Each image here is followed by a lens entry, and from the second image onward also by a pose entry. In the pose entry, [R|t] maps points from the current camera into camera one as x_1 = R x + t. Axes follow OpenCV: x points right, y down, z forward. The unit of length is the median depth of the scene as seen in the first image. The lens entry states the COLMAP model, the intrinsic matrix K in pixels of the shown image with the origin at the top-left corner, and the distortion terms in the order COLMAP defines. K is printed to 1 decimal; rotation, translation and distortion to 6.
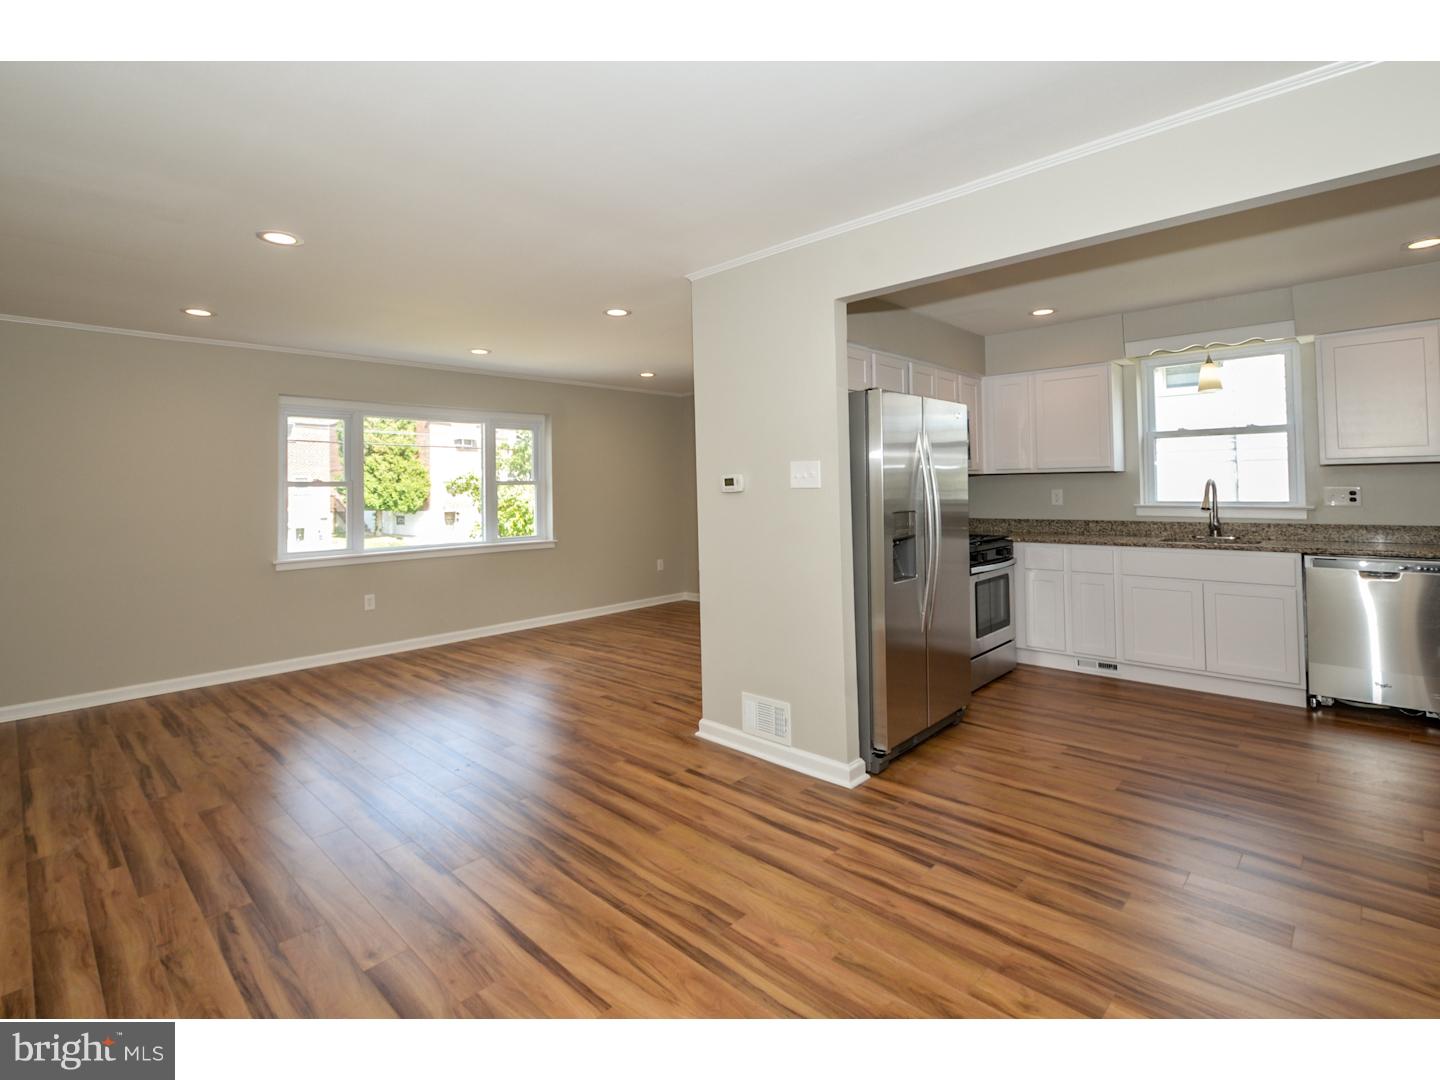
lens RADIAL K [[690.0, 0, 720.5], [0, 690.0, 466.4], [0, 0, 1]] dist [0.001557, 0.000717]
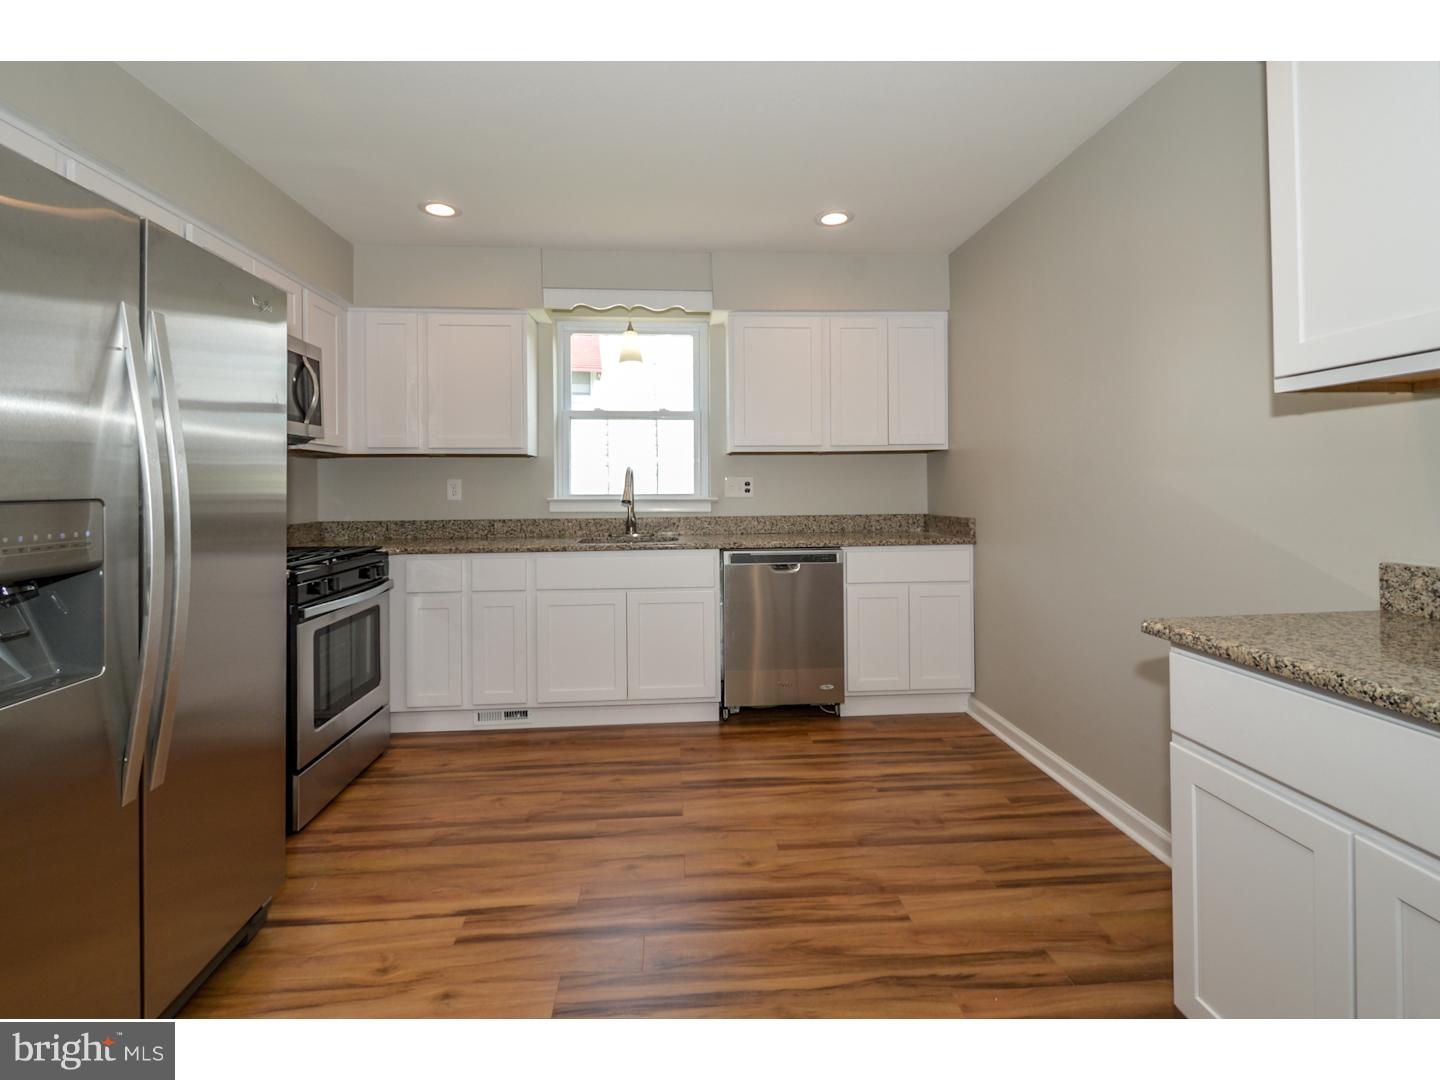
lens RADIAL K [[661.2, 0, 721.7], [0, 661.2, 490.9], [0, 0, 1]] dist [0.000177, -0.005174]
pose [[0.668340, 0.006137, 0.743831, 0.186892], [-0.027056, 0.999505, 0.016064, 0.032827], [-0.743364, -0.030862, 0.668175, 0.385668]]
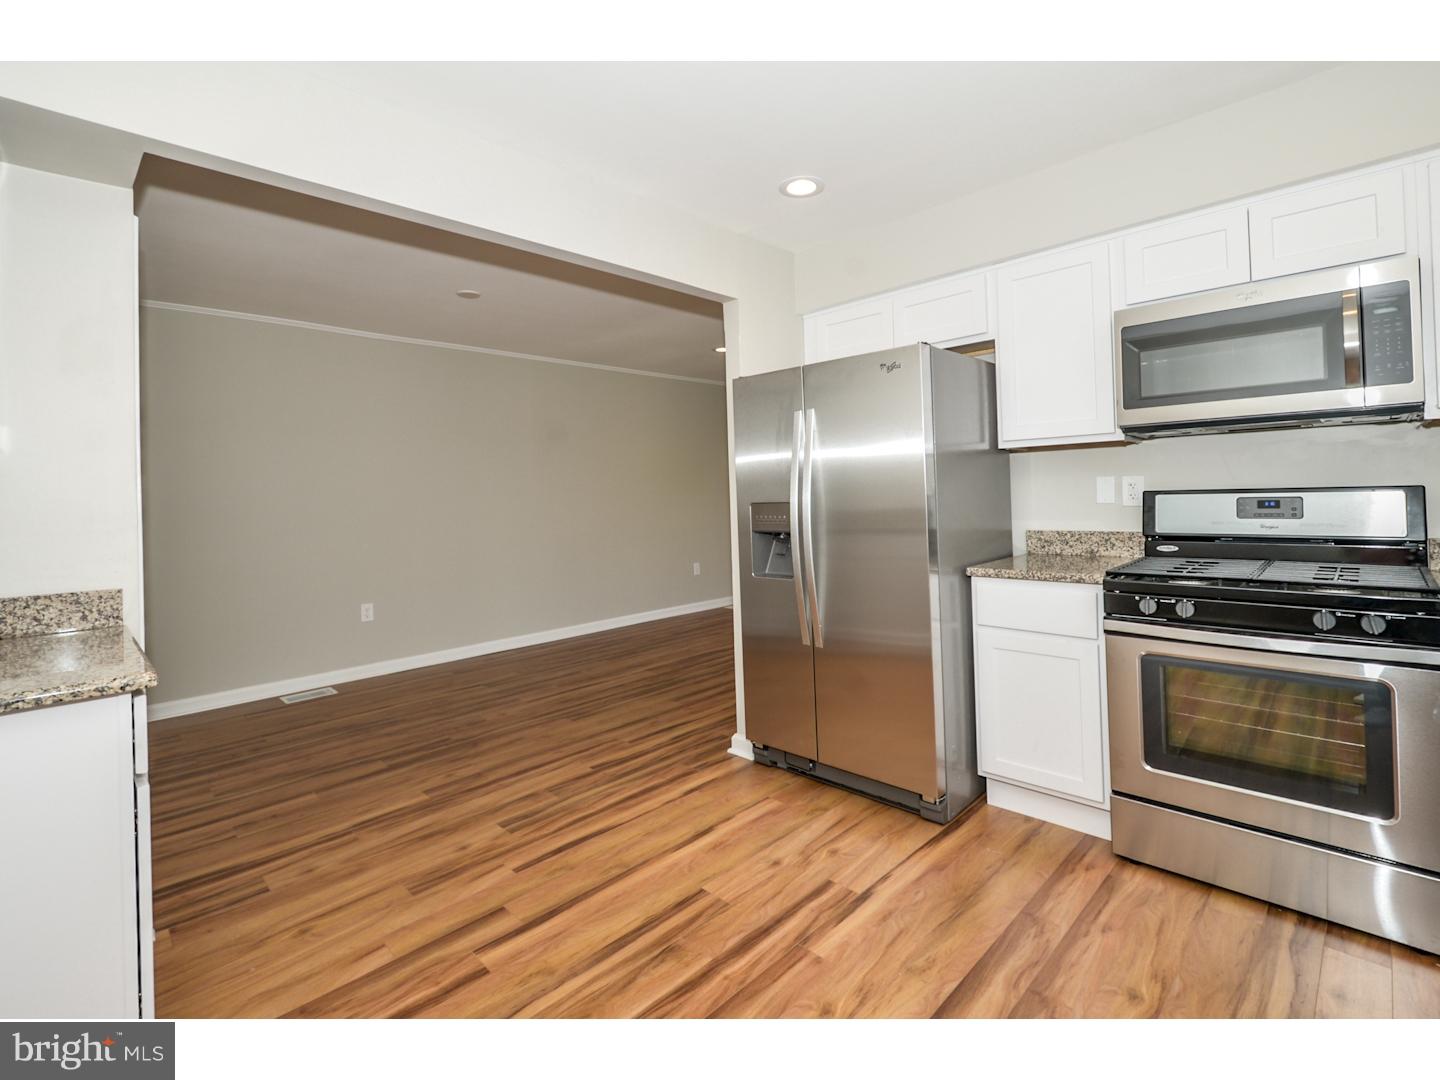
lens RADIAL K [[661.2, 0, 721.7], [0, 661.2, 490.9], [0, 0, 1]] dist [0.000177, -0.005174]
pose [[-0.018150, 0.013281, -0.999747, 0.856070], [0.060707, 0.998082, 0.012157, 0.025437], [0.997991, -0.060471, -0.018921, 0.713627]]
